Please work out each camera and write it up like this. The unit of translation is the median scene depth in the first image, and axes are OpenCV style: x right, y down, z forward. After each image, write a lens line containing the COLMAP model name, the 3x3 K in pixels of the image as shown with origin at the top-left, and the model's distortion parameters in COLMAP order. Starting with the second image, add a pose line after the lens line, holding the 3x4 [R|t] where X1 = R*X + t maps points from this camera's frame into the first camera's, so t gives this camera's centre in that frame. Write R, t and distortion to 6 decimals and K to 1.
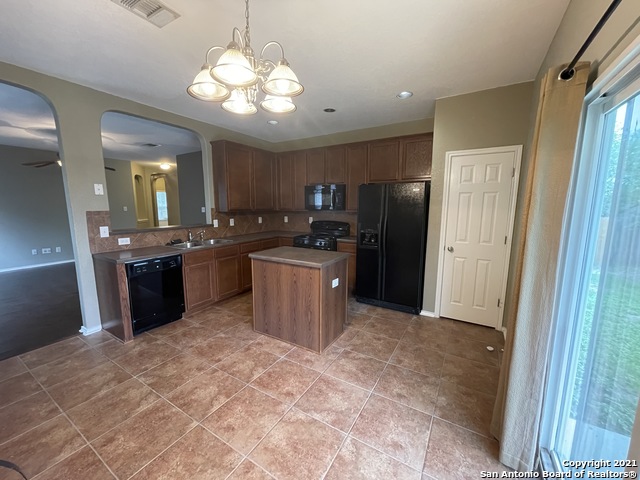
lens RADIAL K [[258.3, 0, 317.5], [0, 258.3, 239.3], [0, 0, 1]] dist [0.000297, 0.001032]
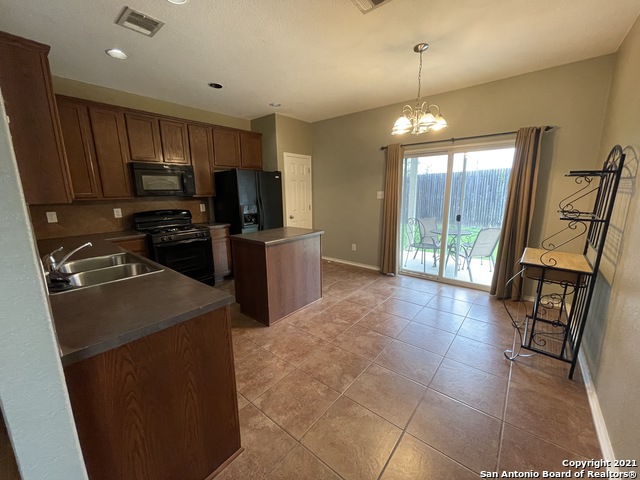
lens RADIAL K [[258.3, 0, 314.1], [0, 258.3, 238.0], [0, 0, 1]] dist [0.000297, 0.001032]
pose [[0.147902, -0.183401, 0.971848, -1.431019], [0.147147, 0.975799, 0.161753, -0.100571], [-0.977994, 0.119081, 0.171309, 0.886654]]
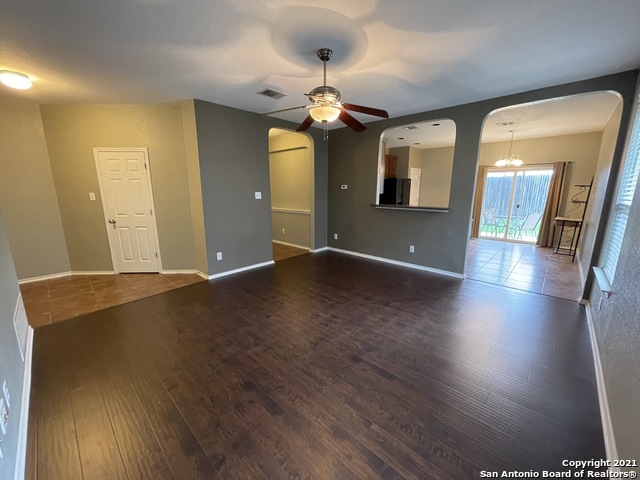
lens RADIAL K [[258.3, 0, 319.4], [0, 258.3, 243.5], [0, 0, 1]] dist [0.000297, 0.001032]
pose [[0.202173, -0.203391, 0.957997, -3.204631], [0.137866, 0.974367, 0.177772, -0.264705], [-0.969597, 0.096134, 0.225031, 1.920898]]
